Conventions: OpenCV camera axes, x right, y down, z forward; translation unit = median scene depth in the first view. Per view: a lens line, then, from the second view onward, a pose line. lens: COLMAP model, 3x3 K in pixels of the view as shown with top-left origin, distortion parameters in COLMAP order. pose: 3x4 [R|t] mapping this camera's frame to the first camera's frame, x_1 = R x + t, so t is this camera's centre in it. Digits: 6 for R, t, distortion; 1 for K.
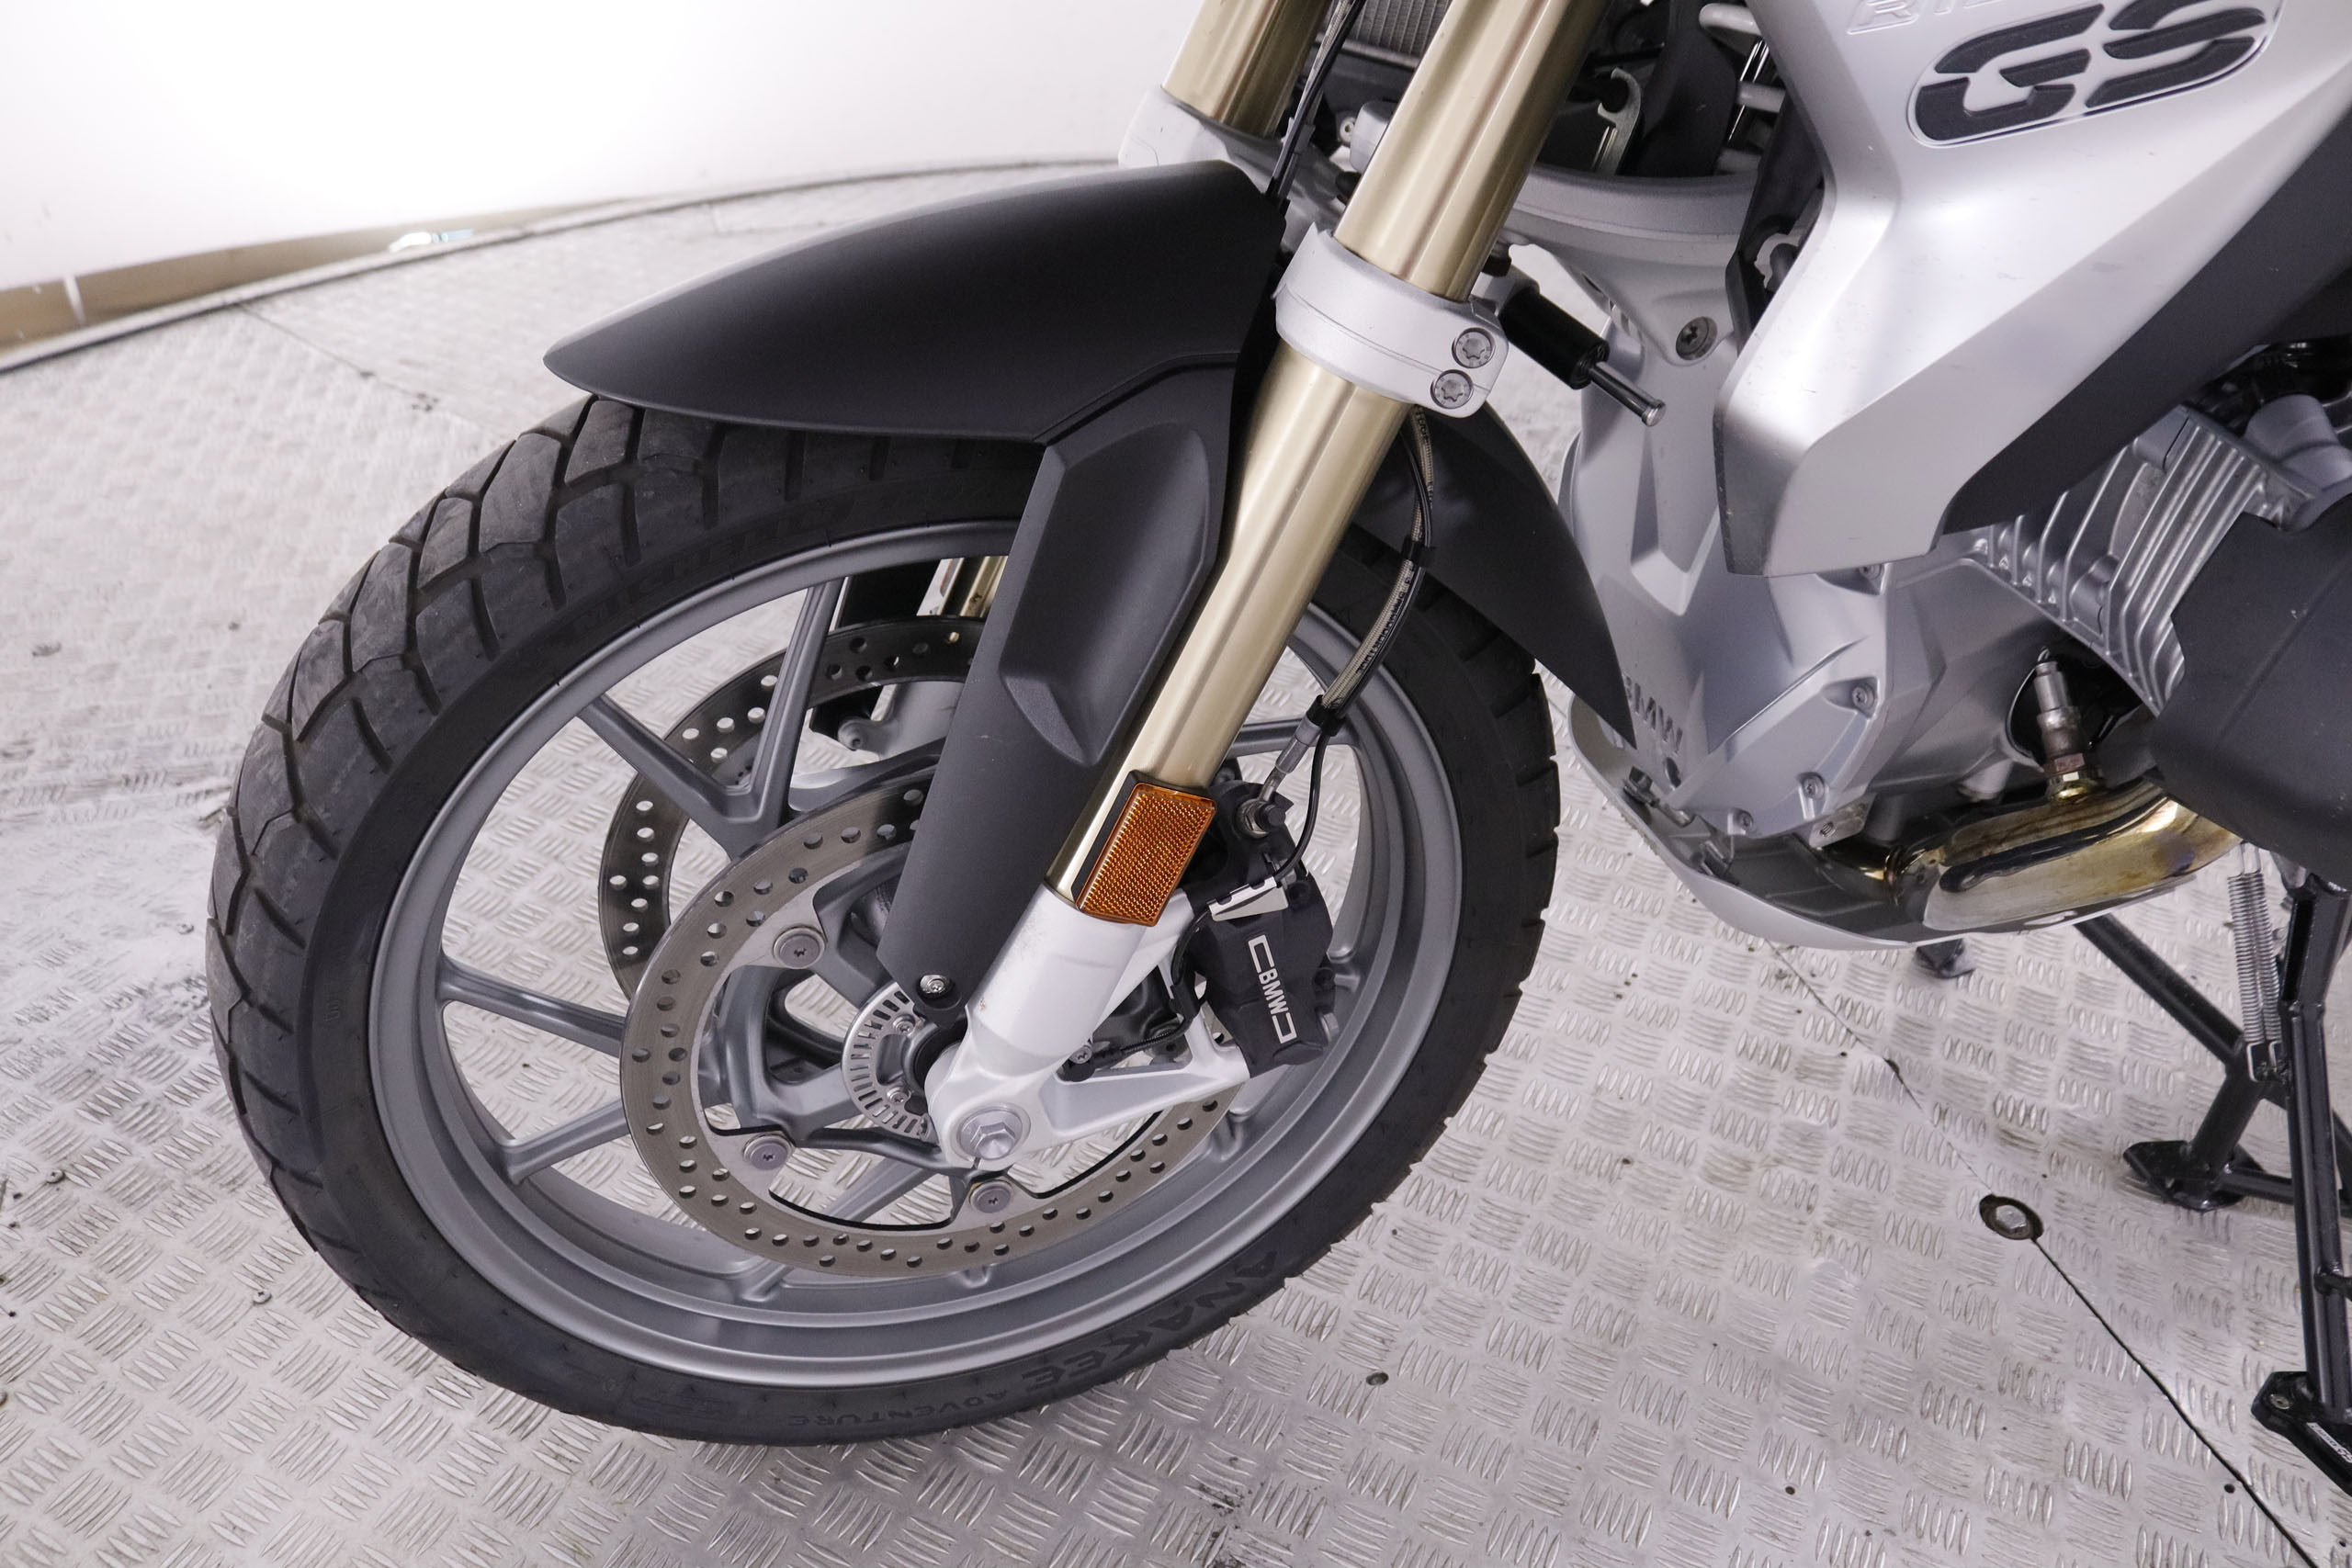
lens RADIAL K [[1926.4, 0, 1170.0], [0, 1926.4, 748.5], [0, 0, 1]] dist [-0.166362, 0.139559]
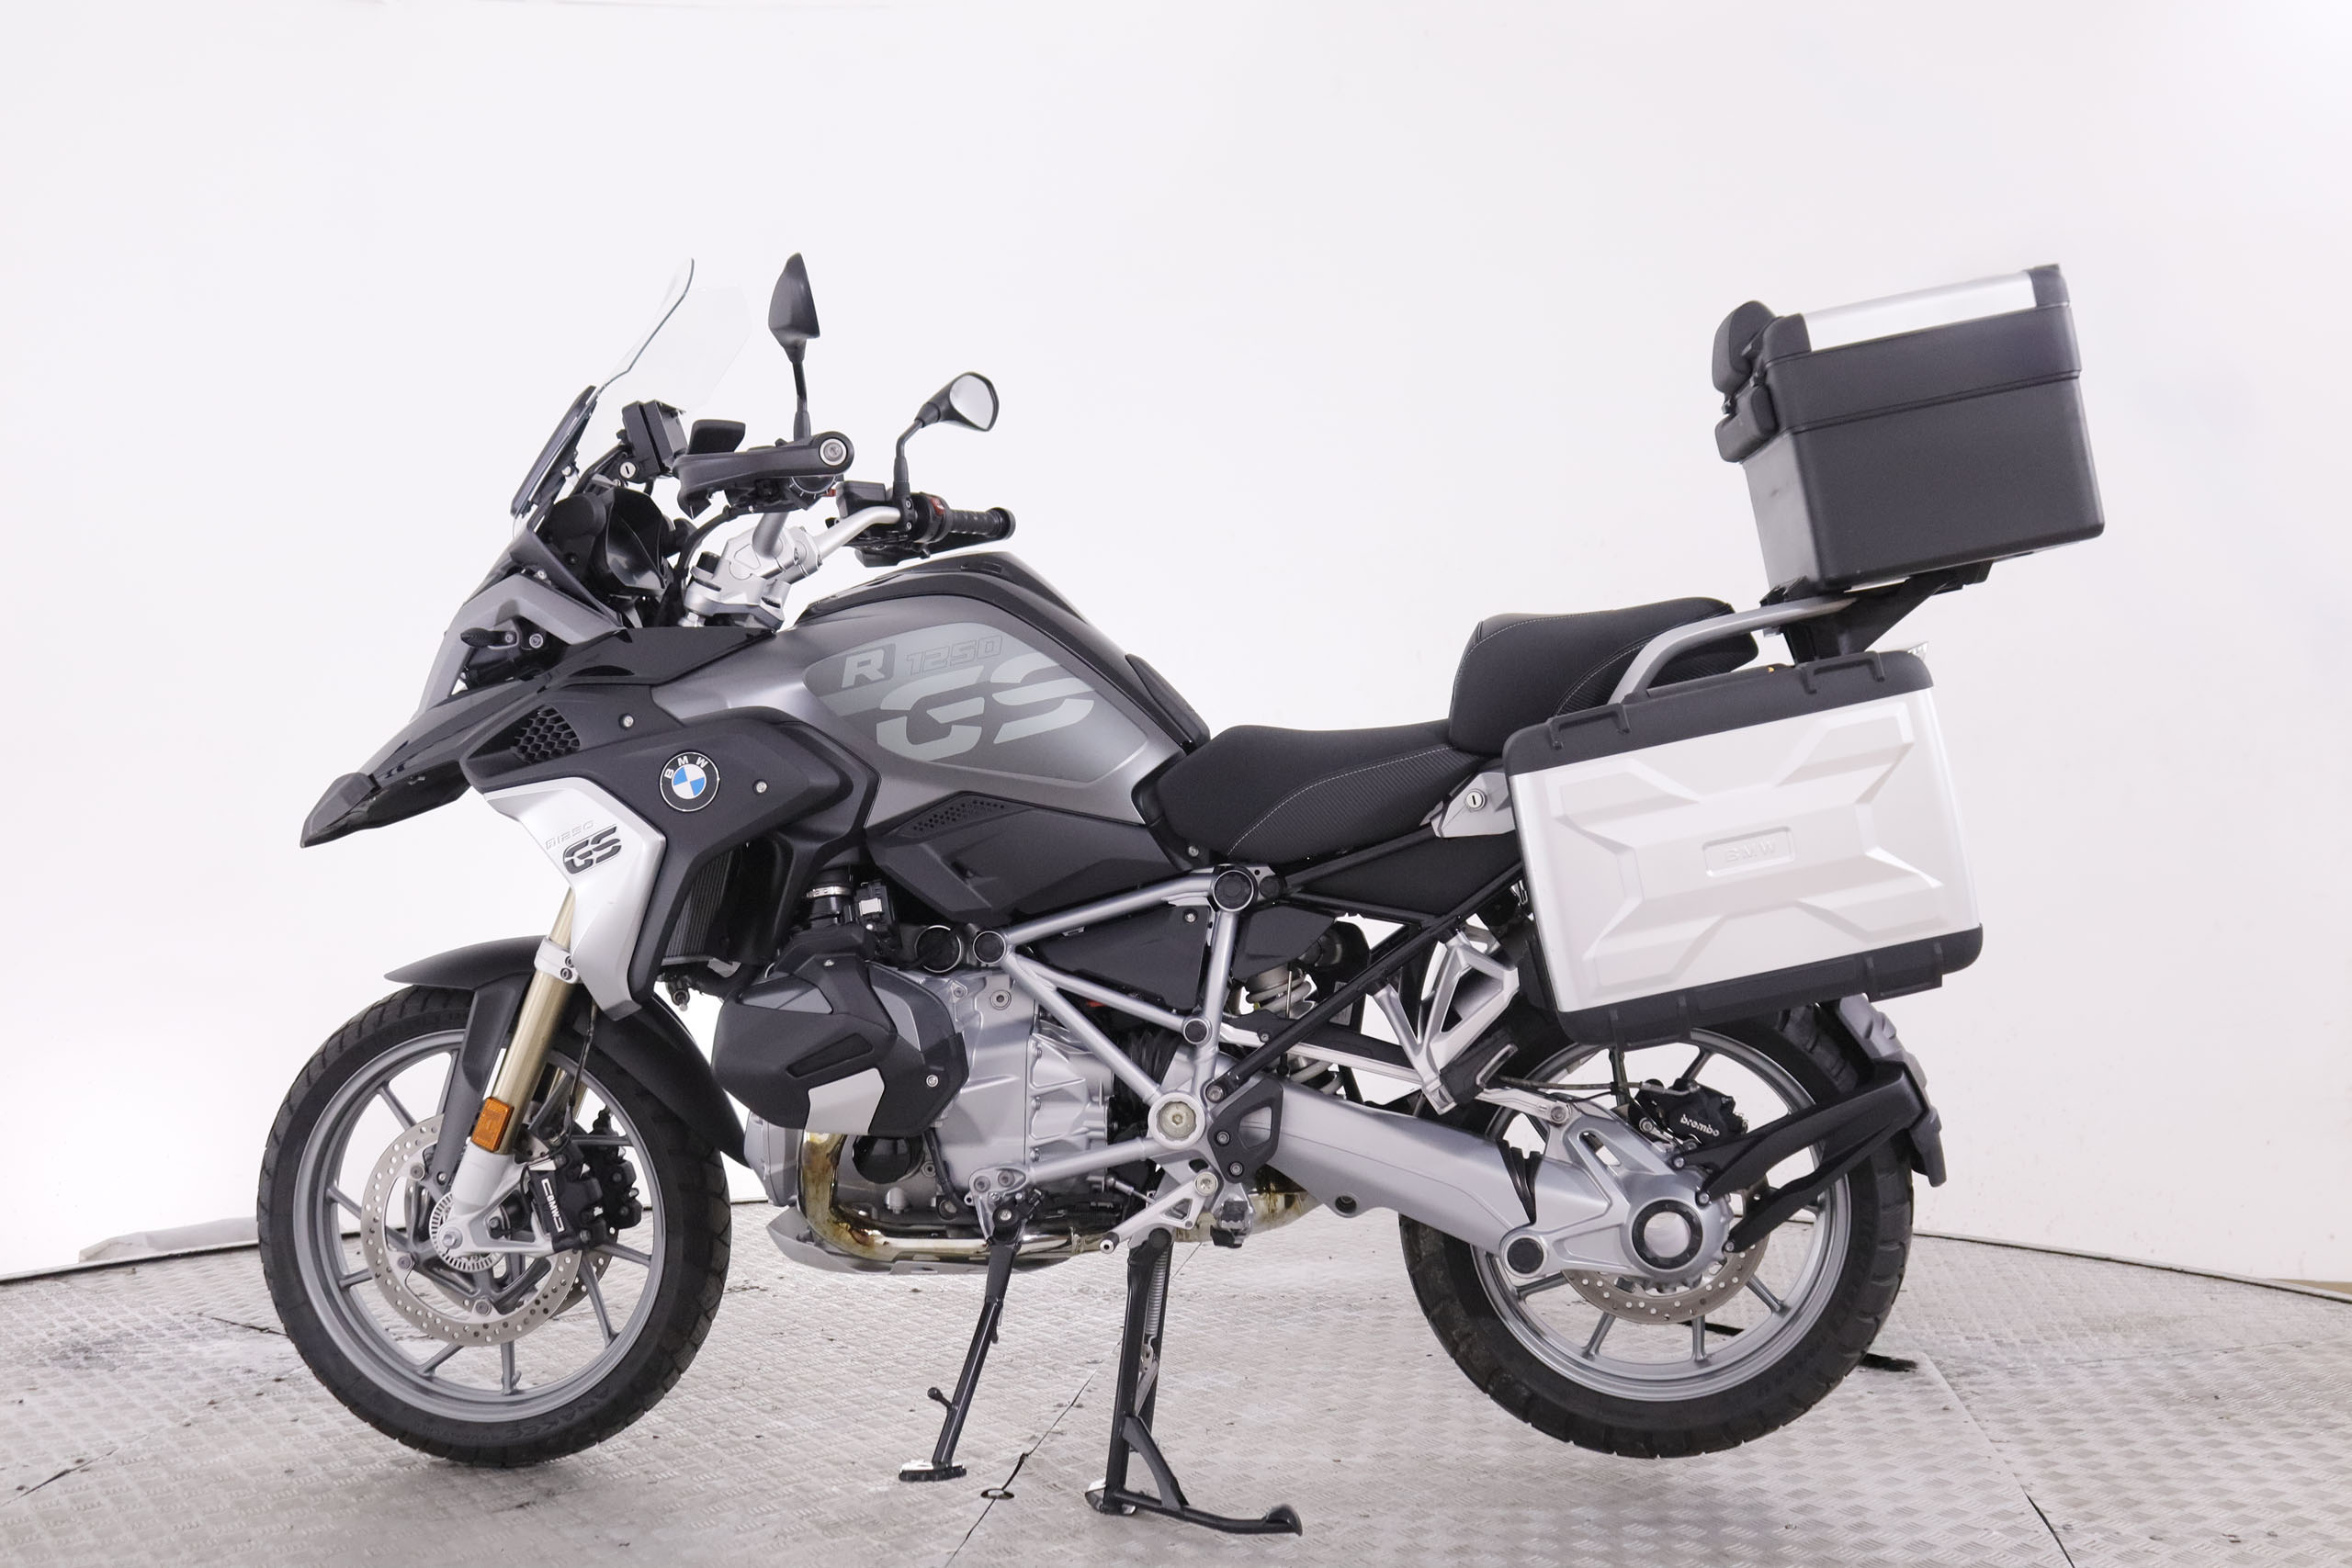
lens RADIAL K [[2376.7, 0, 1176.0], [0, 2376.7, 784.0], [0, 0, 1]] dist [-0.092974, -0.001544]
pose [[0.889520, -0.053855, -0.453712, 2.385270], [-0.208834, 0.835307, -0.508577, 1.134339], [0.406378, 0.547139, 0.731776, -1.456461]]
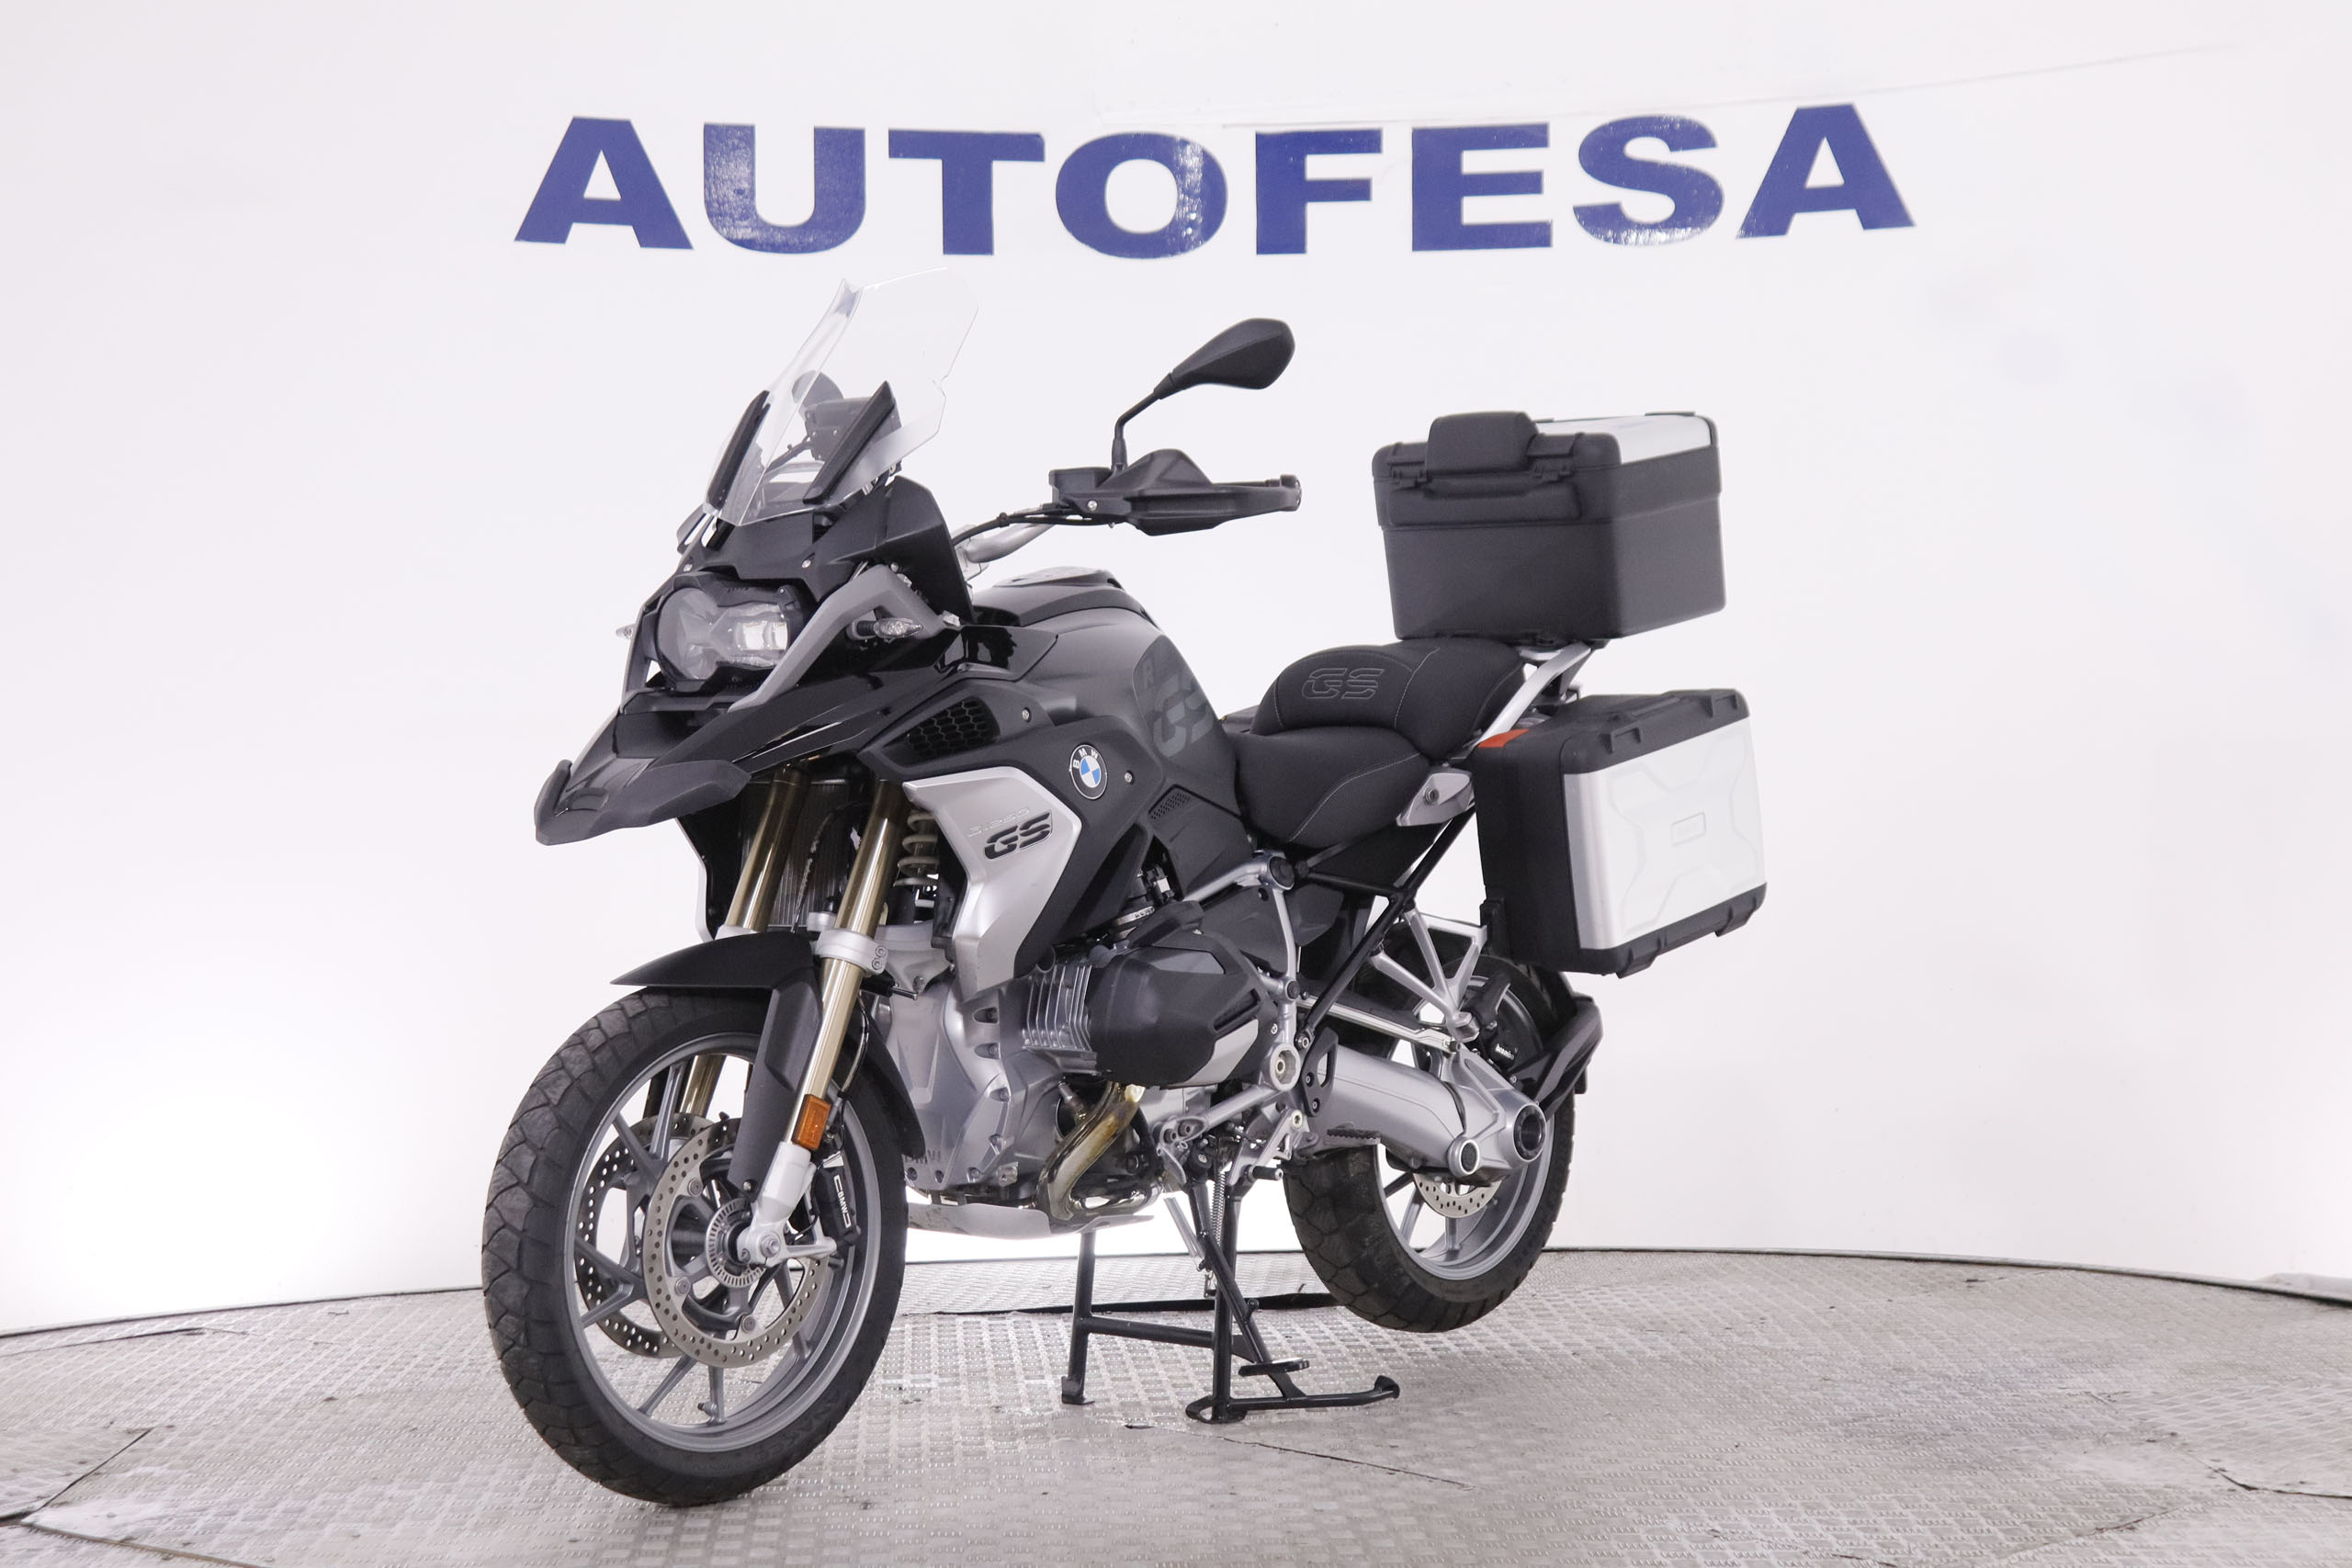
lens RADIAL K [[3841.1, 0, 1174.5], [0, 3841.1, 833.4], [0, 0, 1]] dist [-0.024399, -1.045936]
pose [[0.872734, -0.057762, 0.484768, -2.123062], [0.311868, 0.829919, -0.462573, 2.324463], [-0.375599, 0.554886, 0.742312, -3.497885]]
